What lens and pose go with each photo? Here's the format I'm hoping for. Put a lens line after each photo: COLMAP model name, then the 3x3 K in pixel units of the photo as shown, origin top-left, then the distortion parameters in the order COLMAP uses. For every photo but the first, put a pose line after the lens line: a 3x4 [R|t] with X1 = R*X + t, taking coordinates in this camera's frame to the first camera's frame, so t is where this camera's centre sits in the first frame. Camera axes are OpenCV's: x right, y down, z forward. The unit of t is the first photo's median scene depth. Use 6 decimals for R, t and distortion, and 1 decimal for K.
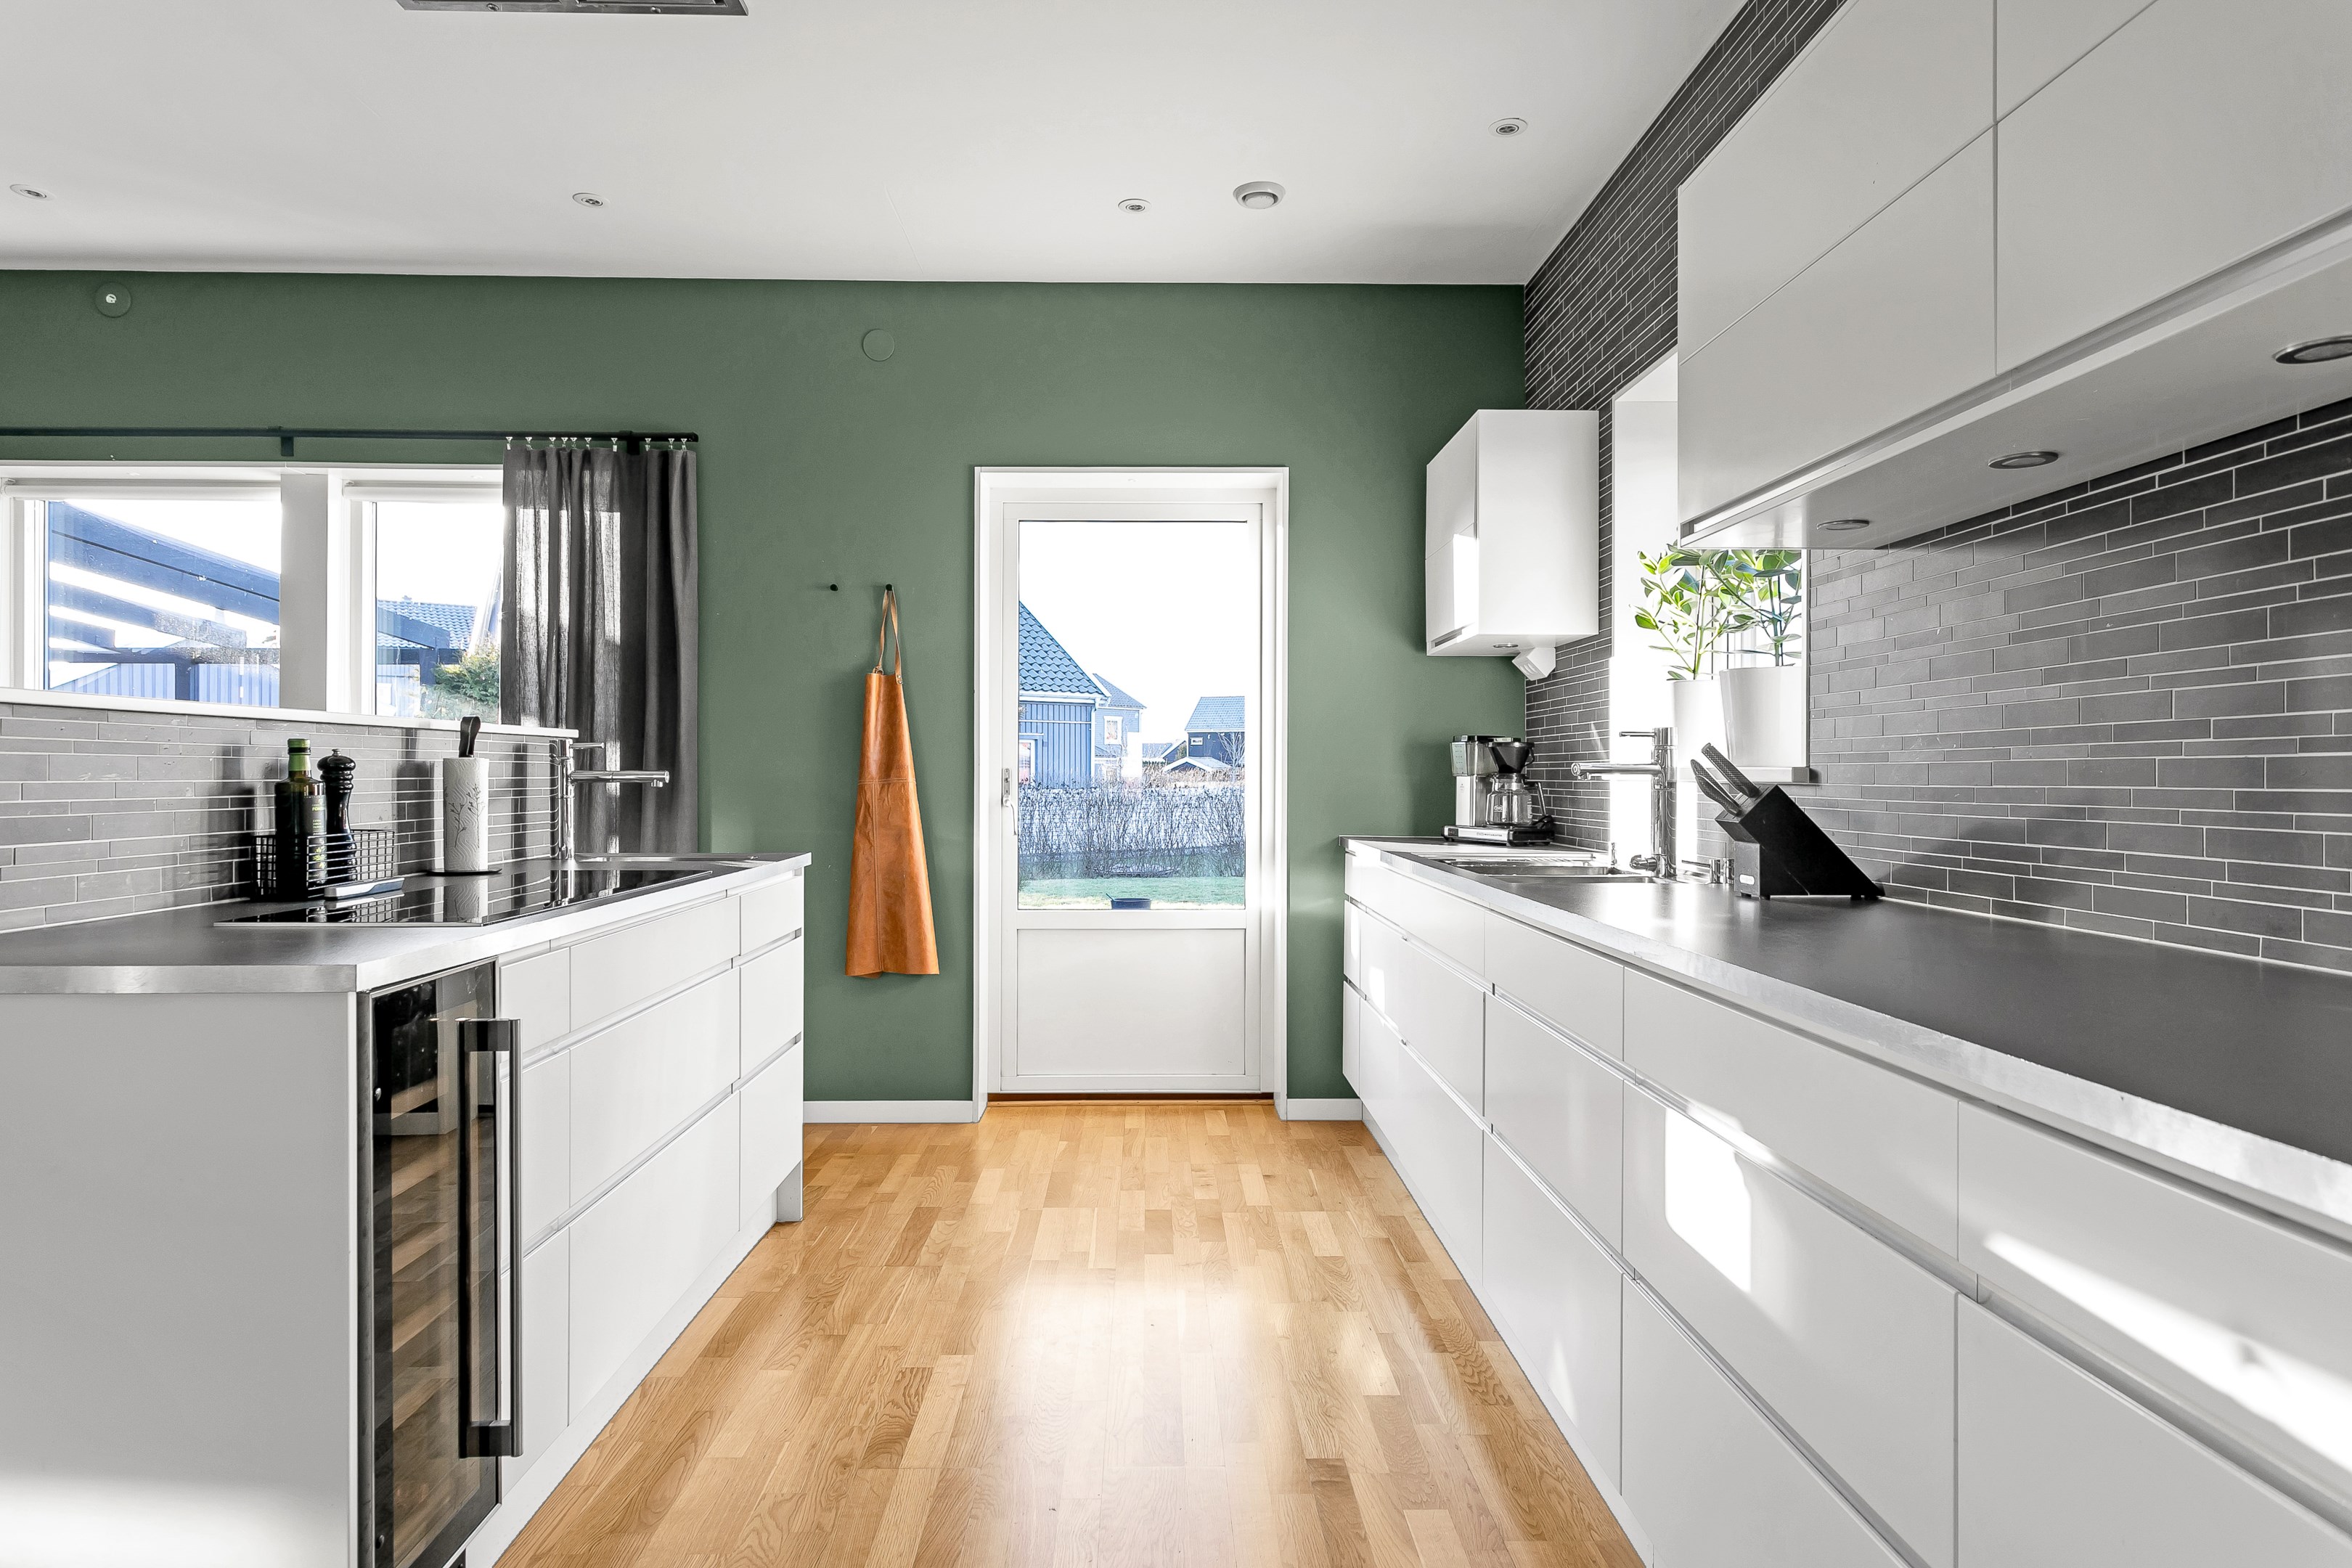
lens RADIAL K [[1353.5, 0, 1176.7], [0, 1353.5, 782.3], [0, 0, 1]] dist [-0.003871, 0.003201]
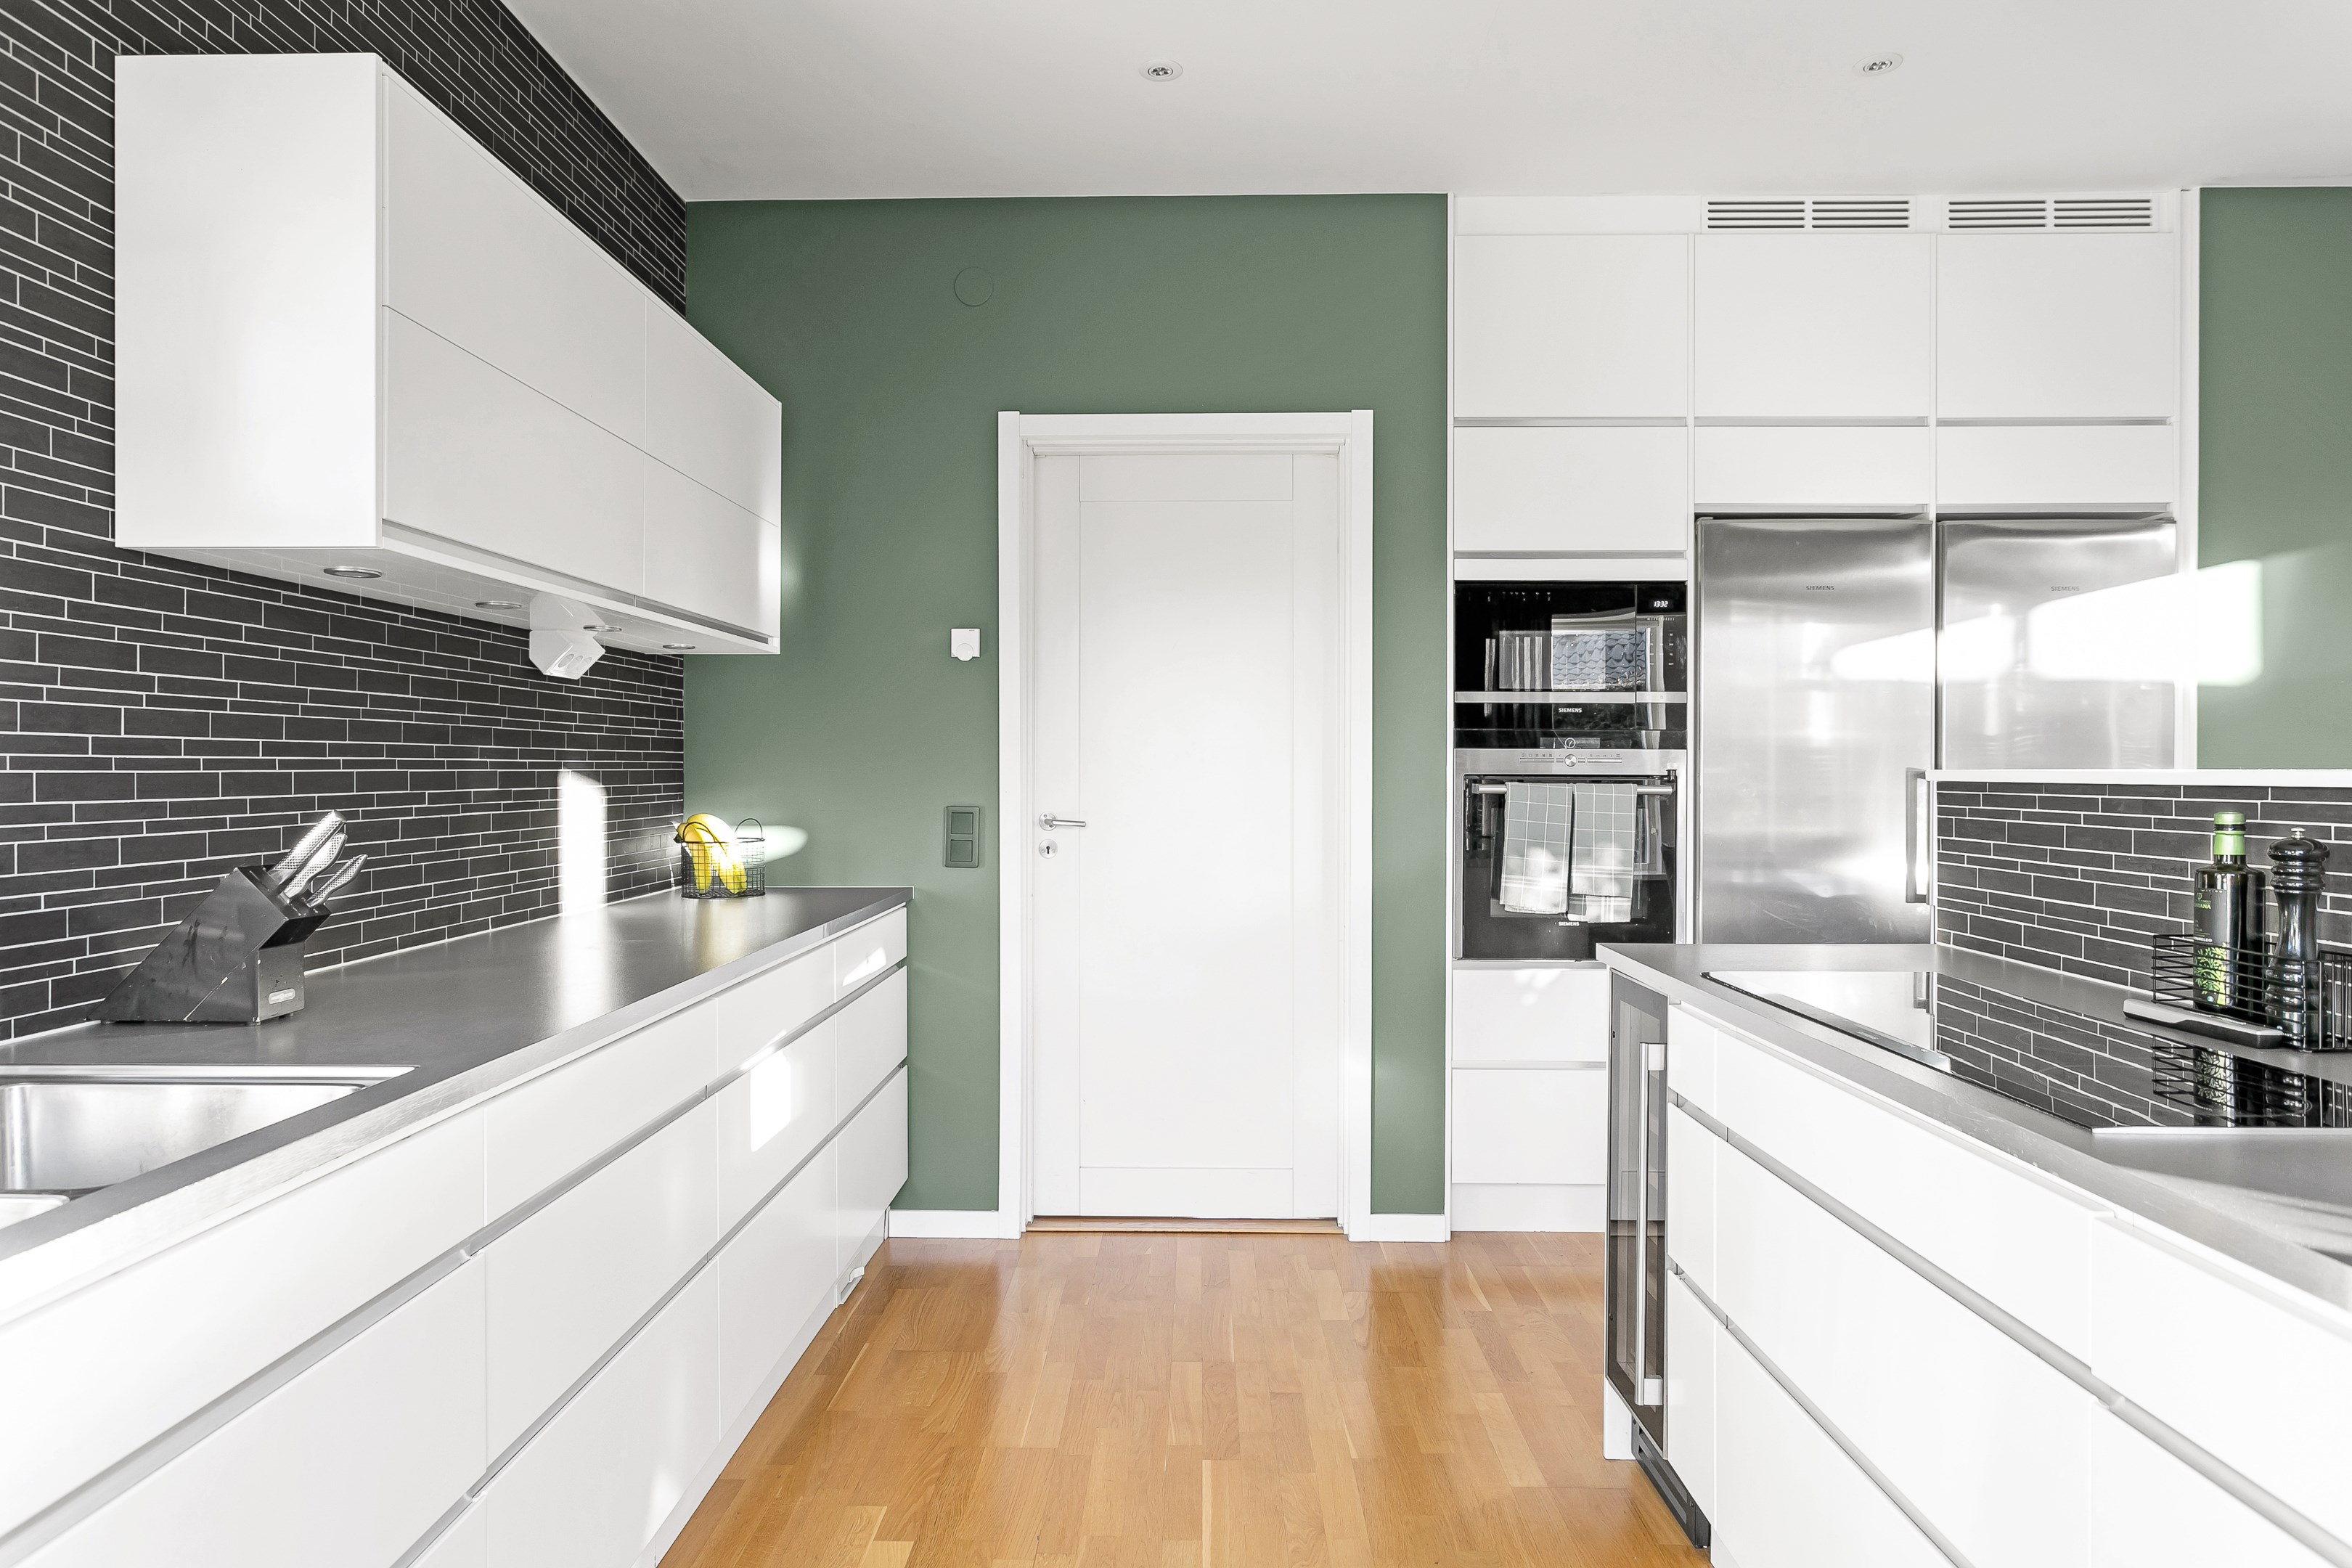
lens RADIAL K [[1464.5, 0, 1175.6], [0, 1464.5, 780.7], [0, 0, 1]] dist [-0.000625, 0.000550]
pose [[-0.999149, -0.002362, 0.041190, -0.130061], [-0.001978, 0.999954, 0.009362, -0.069618], [-0.041210, 0.009273, -0.999107, 2.370113]]
